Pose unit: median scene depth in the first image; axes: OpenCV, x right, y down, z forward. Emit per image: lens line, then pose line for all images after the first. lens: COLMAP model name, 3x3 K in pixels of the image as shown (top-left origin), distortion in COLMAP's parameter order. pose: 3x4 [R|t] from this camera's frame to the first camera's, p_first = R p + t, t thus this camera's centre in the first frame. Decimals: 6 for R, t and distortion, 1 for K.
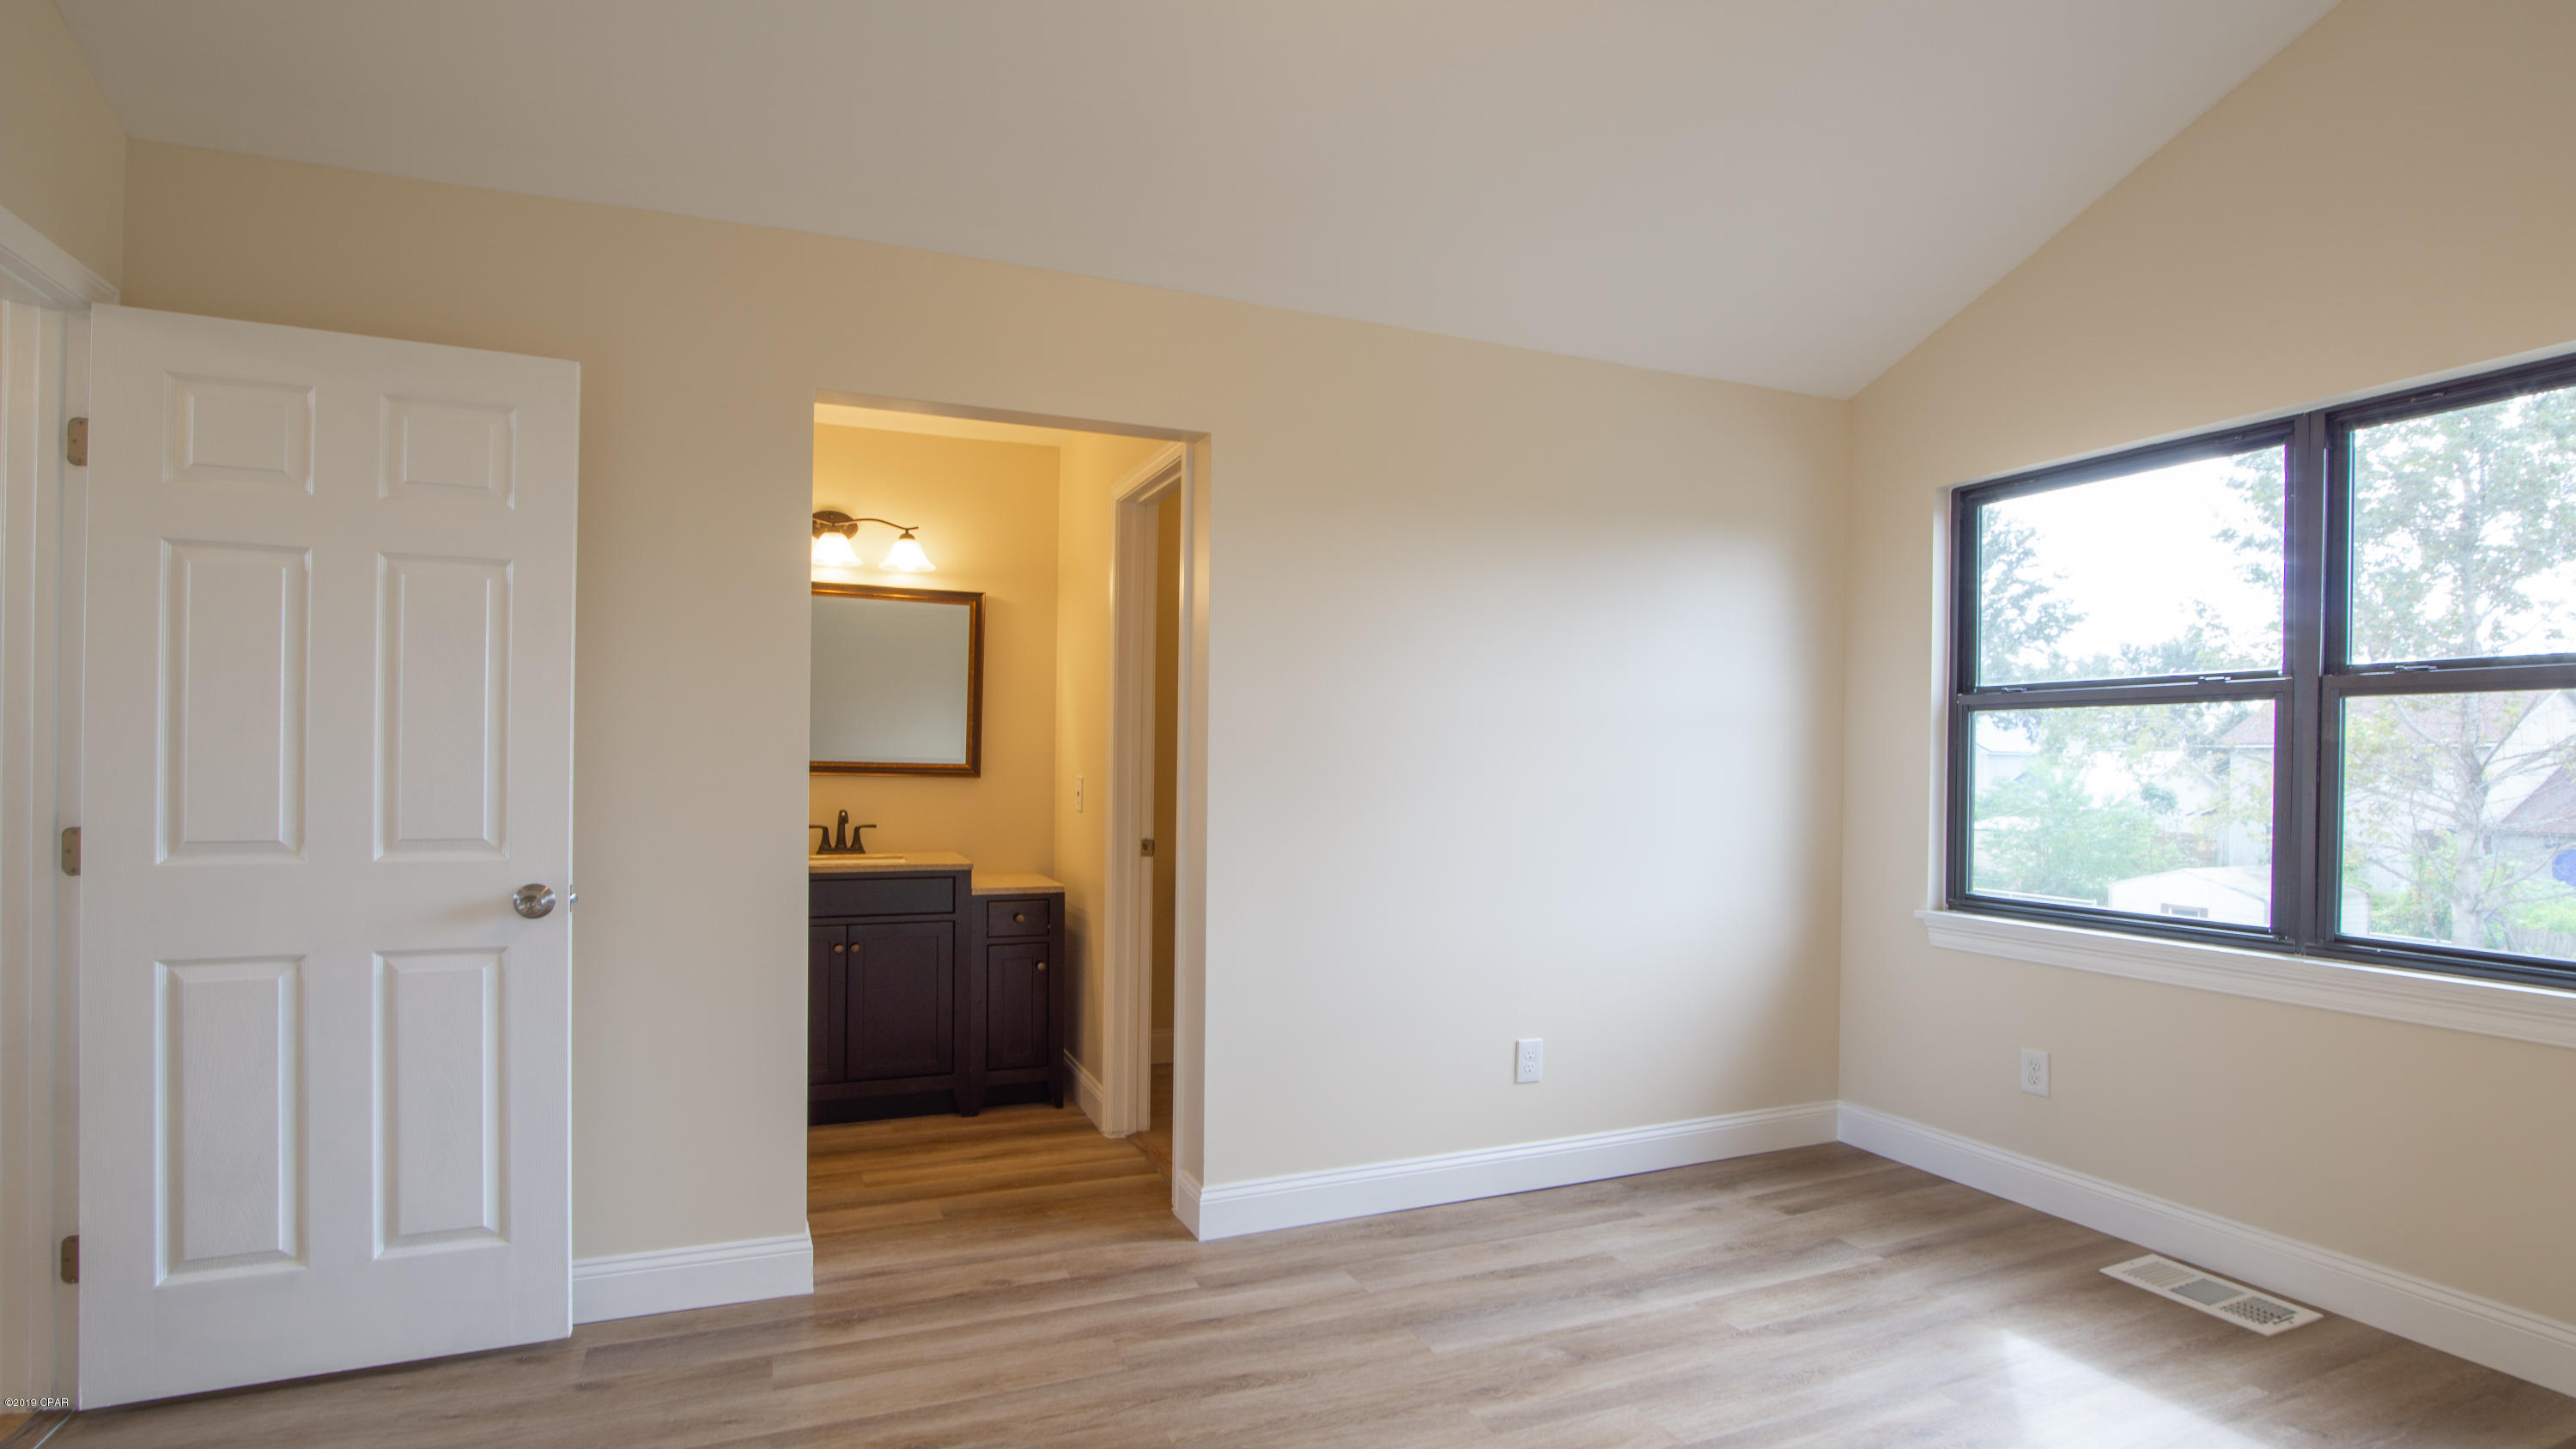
lens RADIAL K [[1221.3, 0, 1224.5], [0, 1221.3, 757.5], [0, 0, 1]] dist [-0.013102, 0.000185]
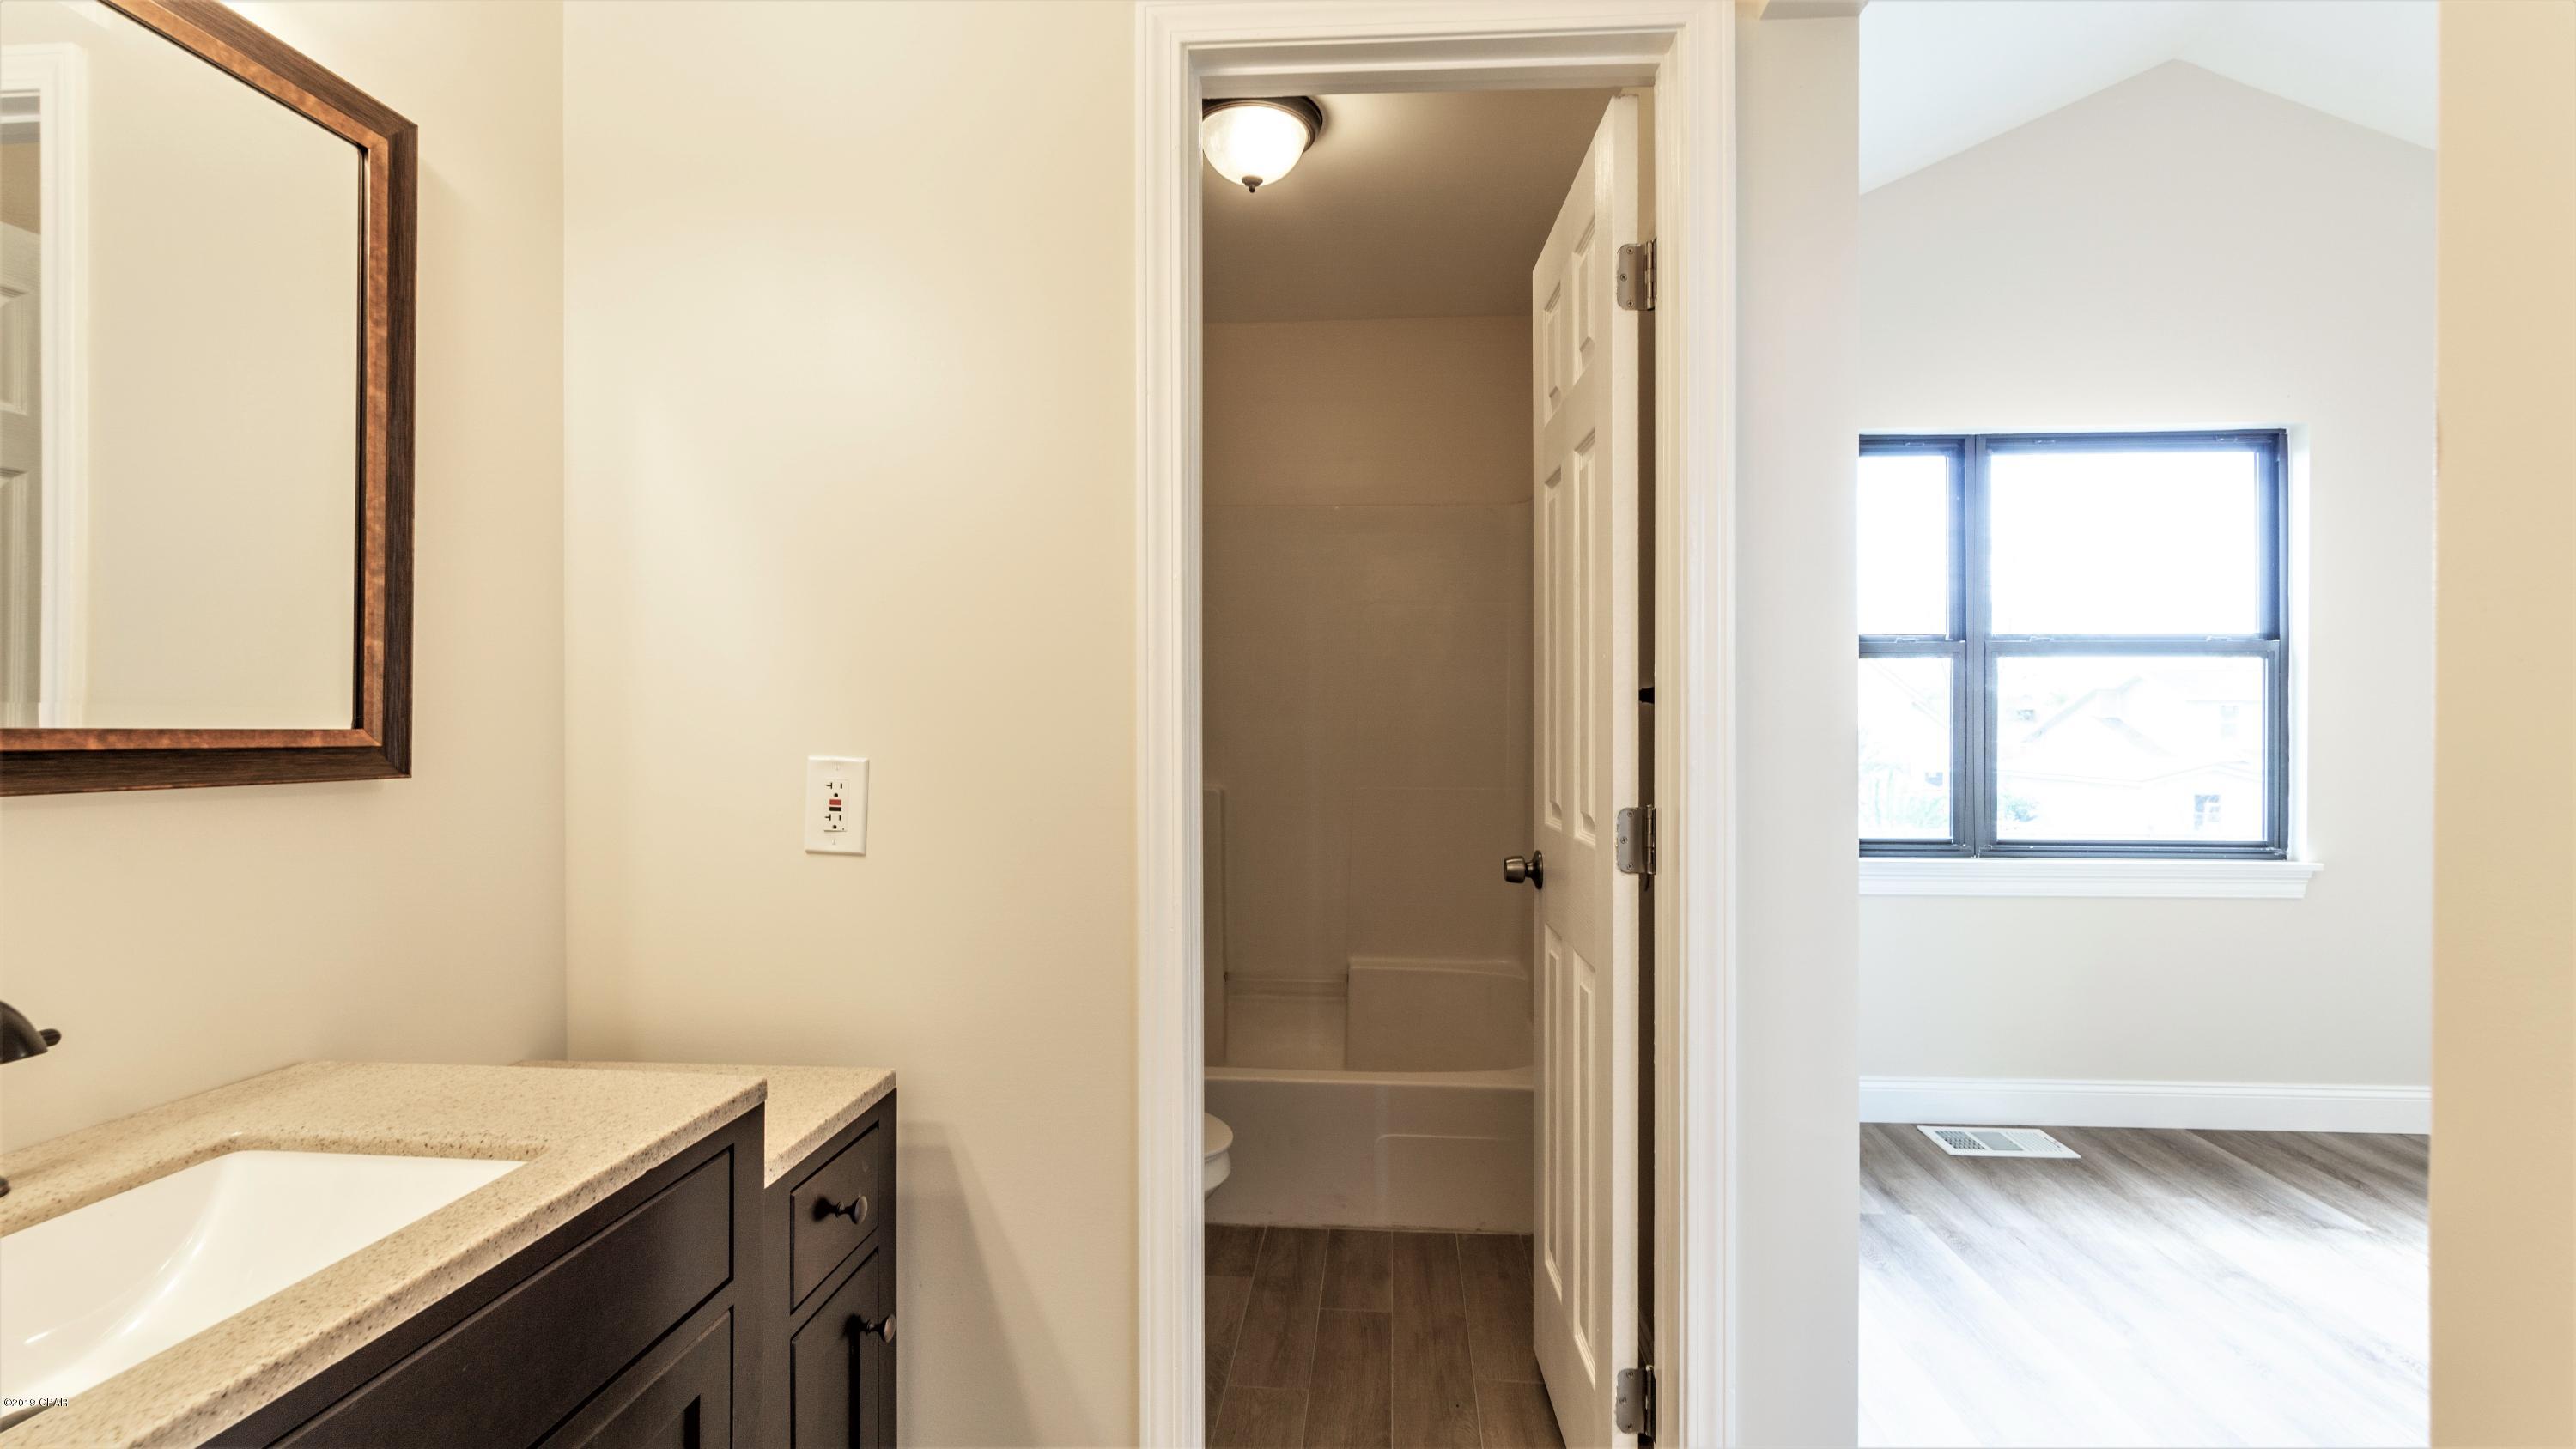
lens RADIAL K [[1228.7, 0, 1288.0], [0, 1228.7, 724.5], [0, 0, 1]] dist [-0.002108, 0.000431]
pose [[0.421147, -0.014516, 0.906876, -0.578511], [0.002101, 0.999885, 0.015029, 0.001207], [-0.906990, -0.004424, 0.421129, 1.073222]]
